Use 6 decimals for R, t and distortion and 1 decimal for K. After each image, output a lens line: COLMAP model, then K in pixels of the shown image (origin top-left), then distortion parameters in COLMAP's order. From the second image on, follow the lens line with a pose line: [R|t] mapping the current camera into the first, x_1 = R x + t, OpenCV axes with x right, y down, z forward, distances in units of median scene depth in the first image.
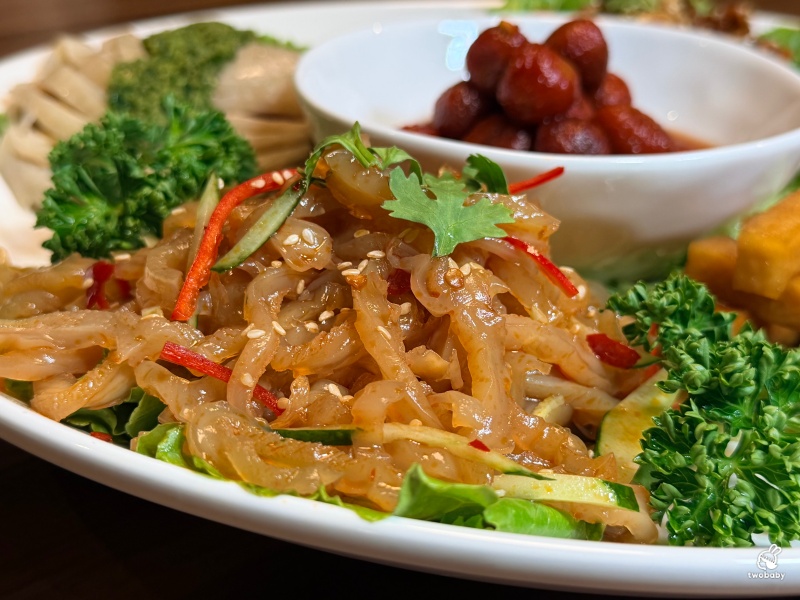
lens RADIAL K [[1084.7, 0, 400.0], [0, 1084.7, 300.0], [0, 0, 1]] dist [0.114819, -0.377861]
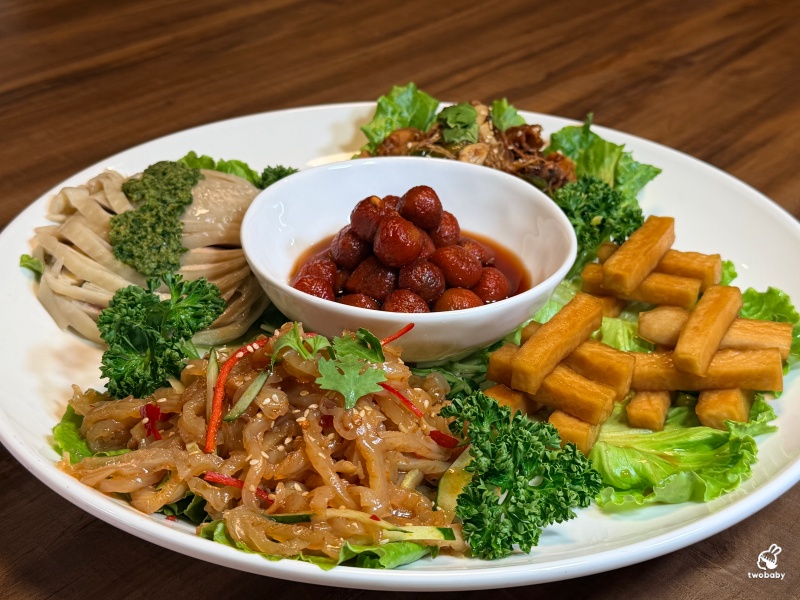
lens RADIAL K [[1038.5, 0, 400.0], [0, 1038.5, 300.0], [0, 0, 1]] dist [0.109870, 0.001236]
pose [[0.992885, -0.066530, 0.098757, -0.039509], [0.055197, 0.992021, 0.113350, -0.424815], [-0.105510, -0.107093, 0.988635, -0.766590]]
